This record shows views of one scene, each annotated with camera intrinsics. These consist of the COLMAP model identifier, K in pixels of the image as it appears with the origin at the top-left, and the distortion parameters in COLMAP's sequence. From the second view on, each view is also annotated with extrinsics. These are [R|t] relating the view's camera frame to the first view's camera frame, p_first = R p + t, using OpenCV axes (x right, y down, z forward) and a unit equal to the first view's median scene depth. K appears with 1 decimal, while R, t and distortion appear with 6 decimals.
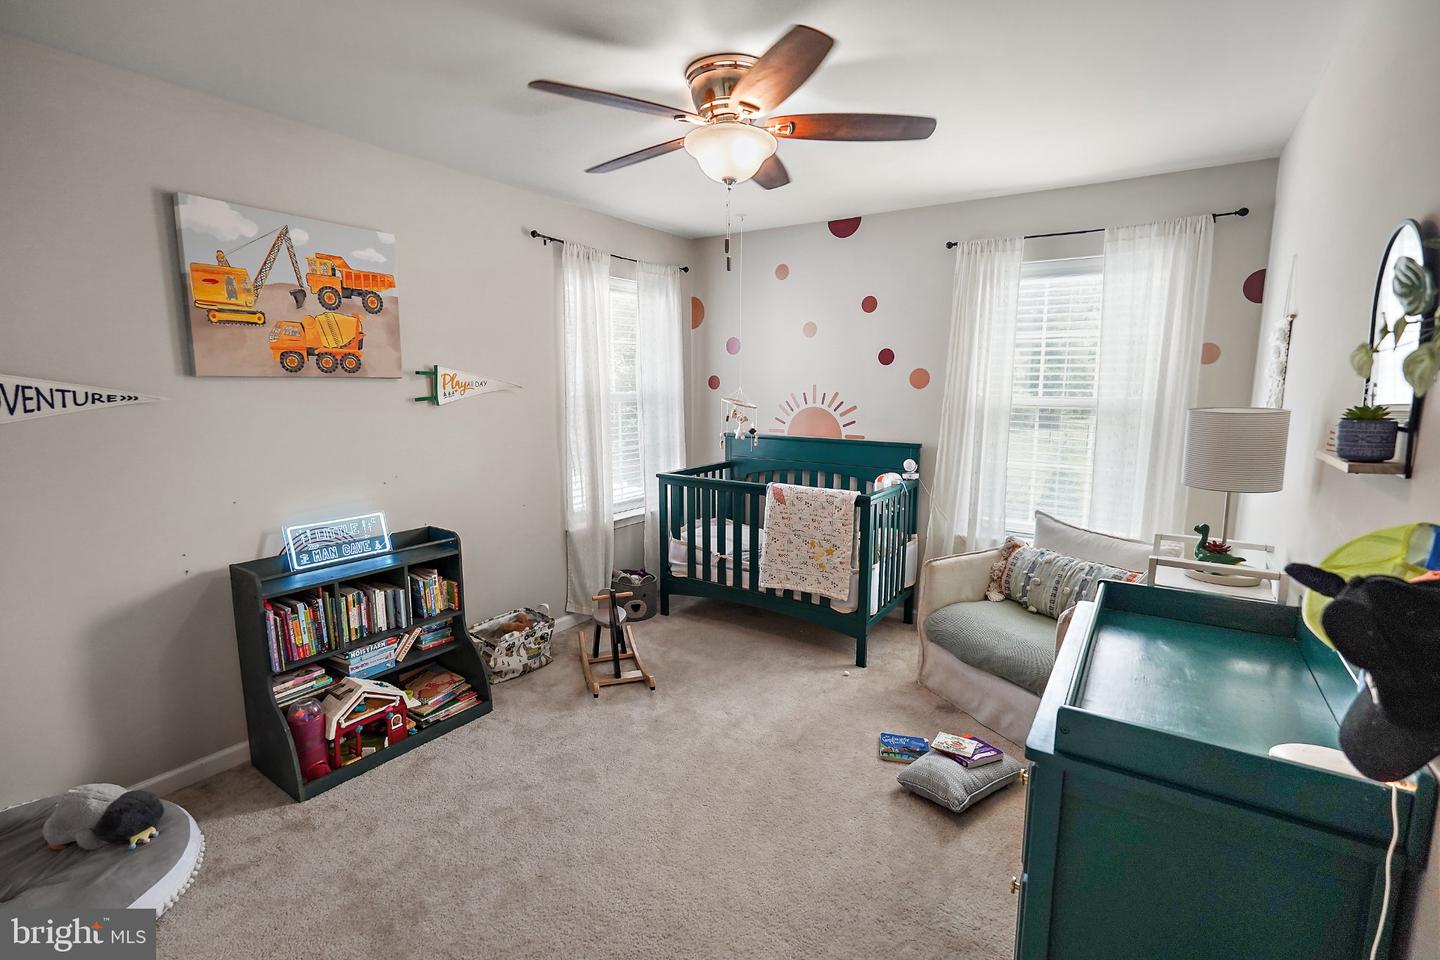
lens RADIAL K [[660.5, 0, 717.6], [0, 660.5, 482.1], [0, 0, 1]] dist [-0.013279, 0.007132]
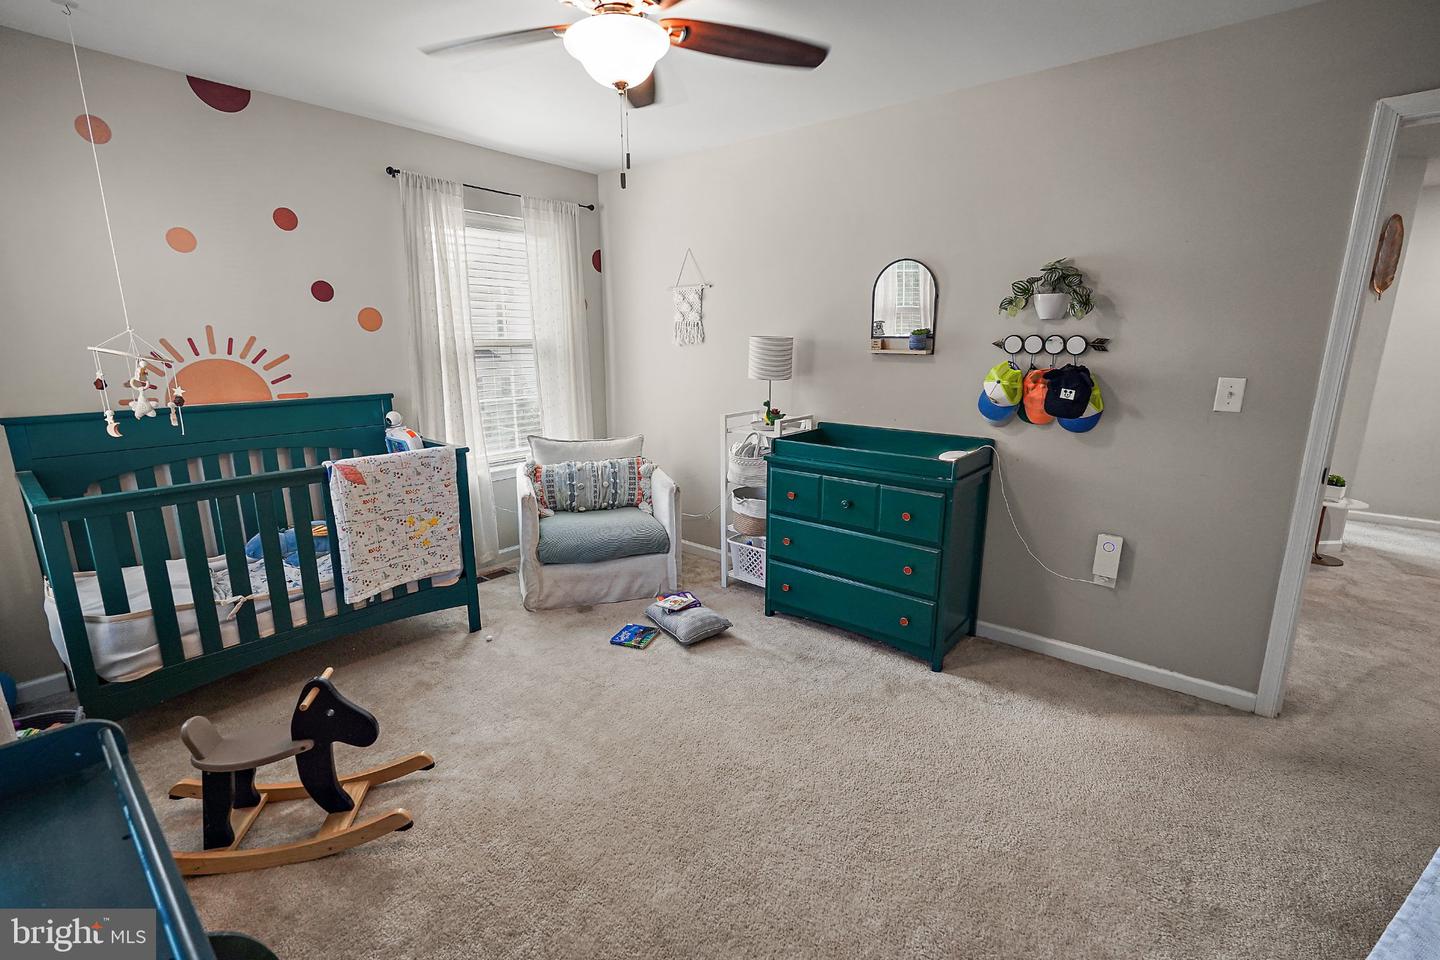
lens RADIAL K [[660.5, 0, 717.7], [0, 660.5, 483.7], [0, 0, 1]] dist [-0.013279, 0.007132]
pose [[0.075827, -0.218883, 0.972800, -0.595164], [0.150526, 0.966941, 0.205831, -0.060382], [-0.985694, 0.130824, 0.106267, 0.514406]]
